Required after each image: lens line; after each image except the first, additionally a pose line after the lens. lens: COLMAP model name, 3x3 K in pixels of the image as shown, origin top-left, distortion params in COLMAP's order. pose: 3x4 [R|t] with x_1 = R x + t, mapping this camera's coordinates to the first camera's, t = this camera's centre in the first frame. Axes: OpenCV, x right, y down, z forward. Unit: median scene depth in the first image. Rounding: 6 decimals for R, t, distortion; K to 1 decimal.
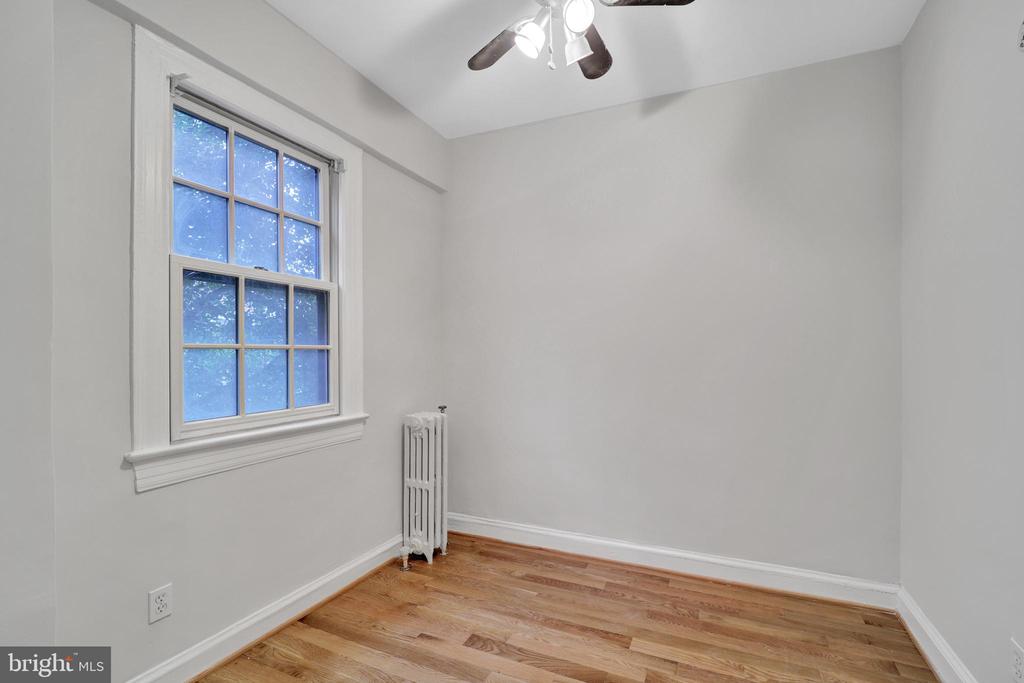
lens RADIAL K [[449.4, 0, 550.3], [0, 449.4, 355.1], [0, 0, 1]] dist [-0.000634, -0.000053]
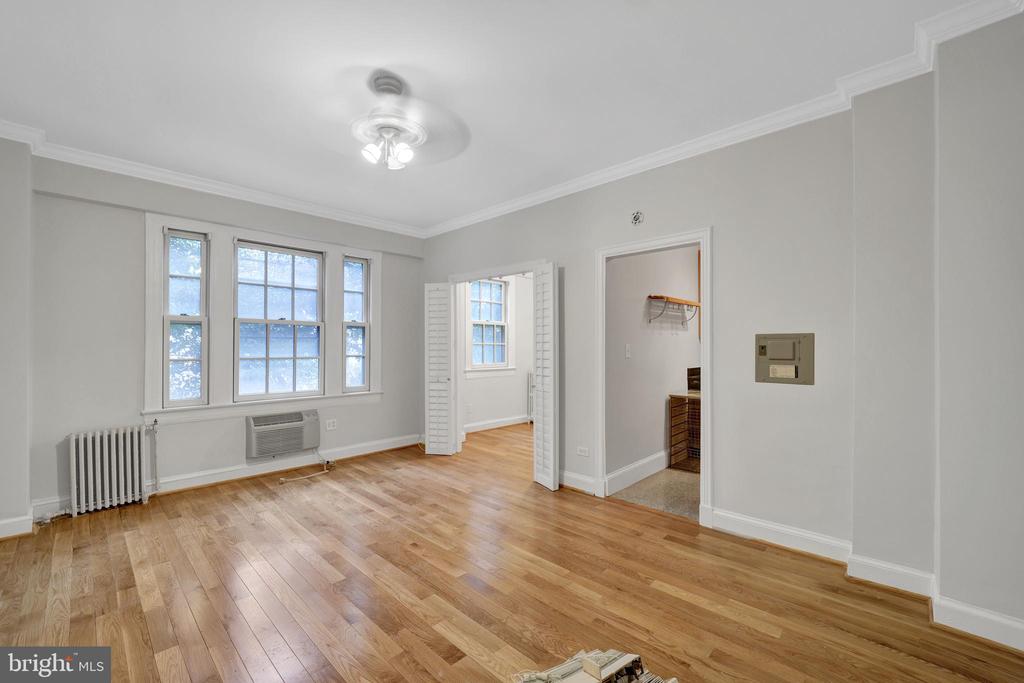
lens RADIAL K [[415.2, 0, 518.4], [0, 415.2, 341.5], [0, 0, 1]] dist [-0.010835, -0.000100]
pose [[0.936749, -0.002881, -0.349989, 0.603568], [-0.003950, 0.999815, -0.018802, 0.018599], [0.349978, 0.018995, 0.936565, -1.667134]]
